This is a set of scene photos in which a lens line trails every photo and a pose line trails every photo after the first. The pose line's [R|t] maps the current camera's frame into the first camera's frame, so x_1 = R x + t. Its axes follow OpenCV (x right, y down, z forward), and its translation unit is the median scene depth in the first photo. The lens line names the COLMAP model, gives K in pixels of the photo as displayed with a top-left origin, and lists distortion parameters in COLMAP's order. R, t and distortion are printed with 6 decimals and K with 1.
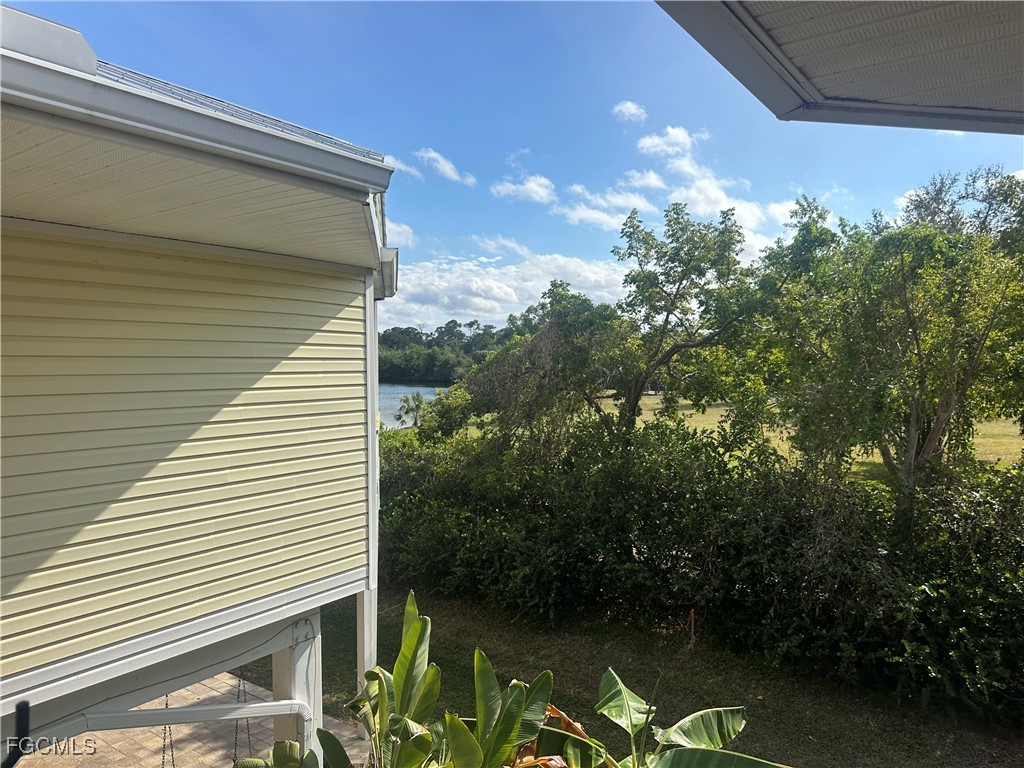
lens RADIAL K [[722.4, 0, 511.6], [0, 722.4, 381.5], [0, 0, 1]] dist [0.046198, -0.041496]
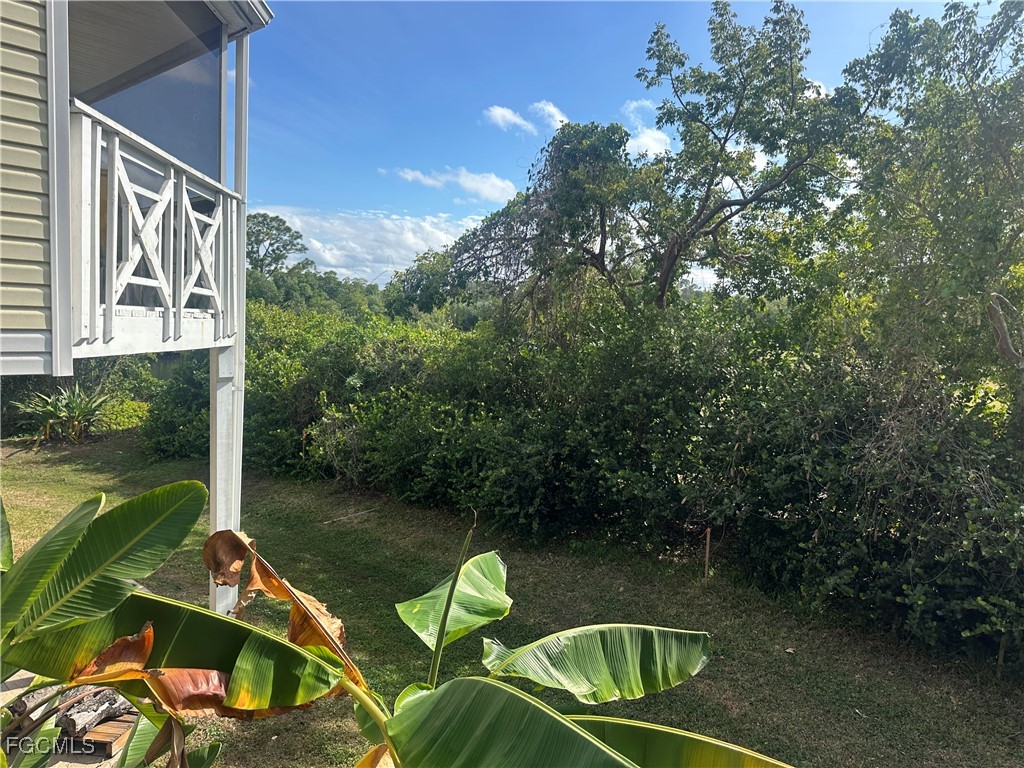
lens RADIAL K [[722.4, 0, 499.7], [0, 722.4, 363.9], [0, 0, 1]] dist [0.046198, -0.041496]
pose [[0.991508, 0.048163, -0.120801, 0.127653], [-0.043565, 0.998233, 0.040421, 0.132676], [0.122535, -0.034815, 0.991853, 0.258273]]
